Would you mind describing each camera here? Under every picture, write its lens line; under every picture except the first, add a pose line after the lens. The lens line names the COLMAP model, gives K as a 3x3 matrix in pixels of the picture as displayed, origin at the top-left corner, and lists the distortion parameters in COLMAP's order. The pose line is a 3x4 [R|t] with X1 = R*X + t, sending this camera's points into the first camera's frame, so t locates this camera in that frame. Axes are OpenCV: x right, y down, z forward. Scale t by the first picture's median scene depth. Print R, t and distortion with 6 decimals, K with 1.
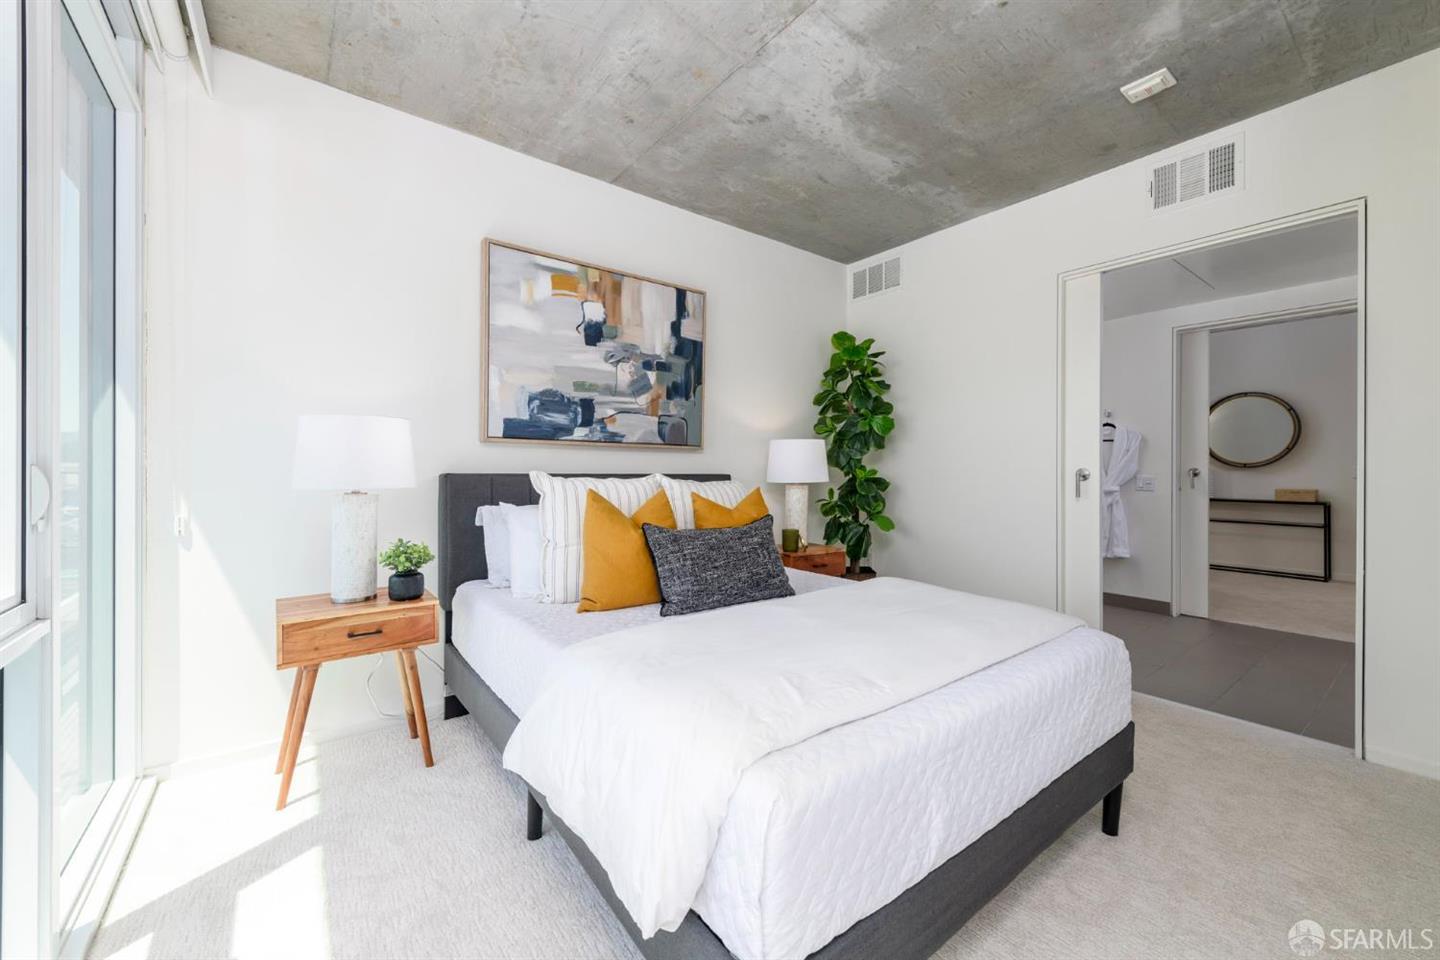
lens RADIAL K [[563.6, 0, 721.7], [0, 563.6, 473.4], [0, 0, 1]] dist [-0.001725, -0.001166]
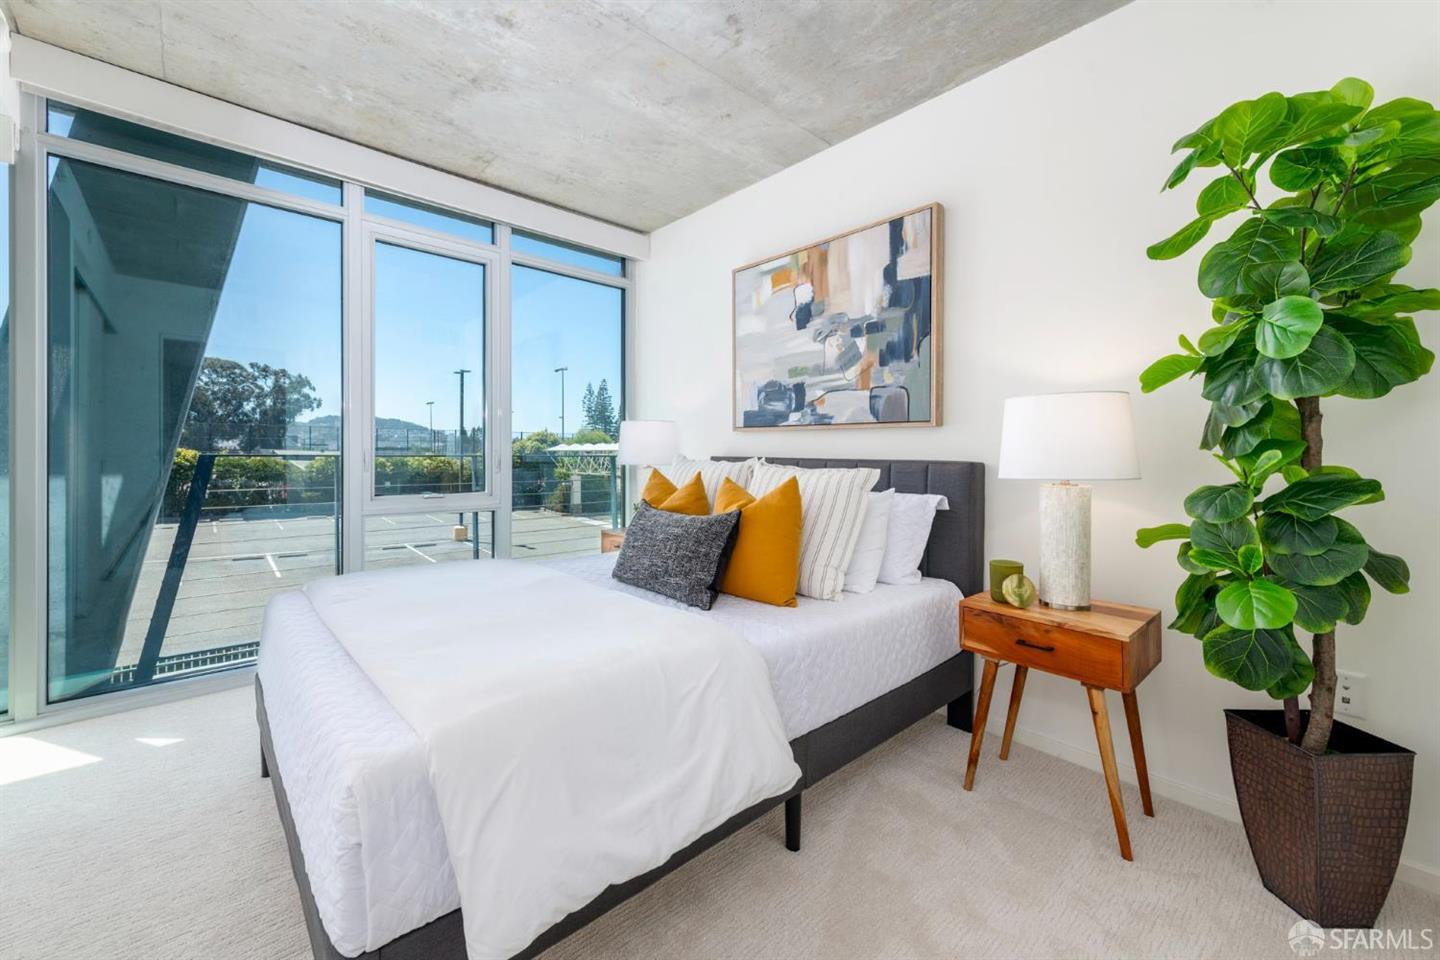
lens RADIAL K [[563.6, 0, 727.4], [0, 563.6, 460.9], [0, 0, 1]] dist [-0.001725, -0.001166]
pose [[0.091794, 0.009063, -0.995737, 0.727684], [-0.016291, 0.999838, 0.007599, -0.000049], [0.995645, 0.015524, 0.091926, 0.761437]]
